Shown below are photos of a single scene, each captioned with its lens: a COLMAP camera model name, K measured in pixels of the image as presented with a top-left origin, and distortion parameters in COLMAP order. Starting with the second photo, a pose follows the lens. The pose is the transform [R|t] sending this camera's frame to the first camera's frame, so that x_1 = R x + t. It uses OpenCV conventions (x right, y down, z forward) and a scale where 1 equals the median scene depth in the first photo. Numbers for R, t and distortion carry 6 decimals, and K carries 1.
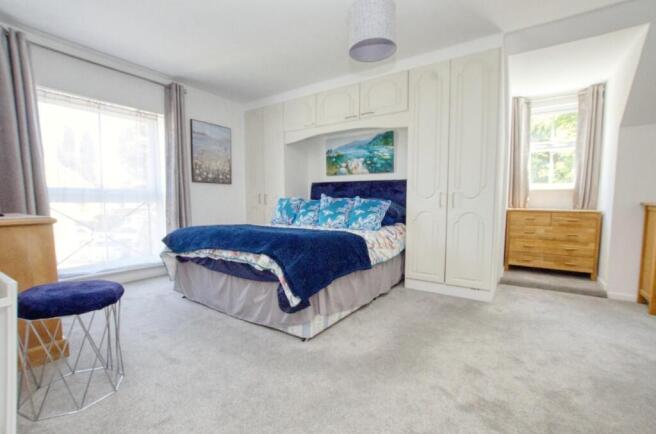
lens RADIAL K [[288.4, 0, 329.8], [0, 288.4, 223.4], [0, 0, 1]] dist [-0.033324, 0.009376]
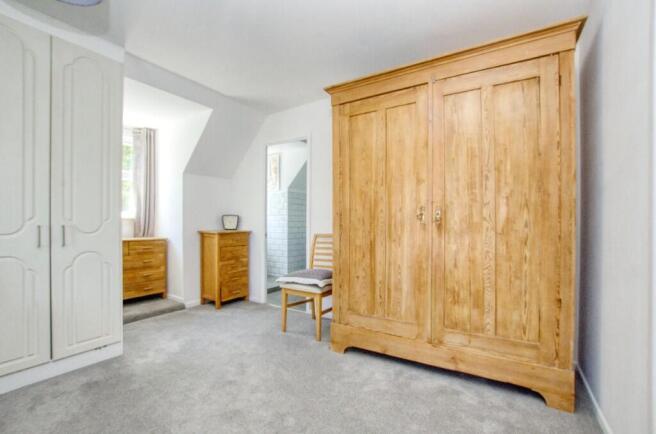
lens RADIAL K [[288.4, 0, 329.8], [0, 288.4, 223.4], [0, 0, 1]] dist [-0.033324, 0.009376]
pose [[-0.003100, -0.007477, 0.999967, -0.256923], [0.083729, 0.996459, 0.007710, -0.061276], [-0.996484, 0.083751, -0.002463, 0.340229]]
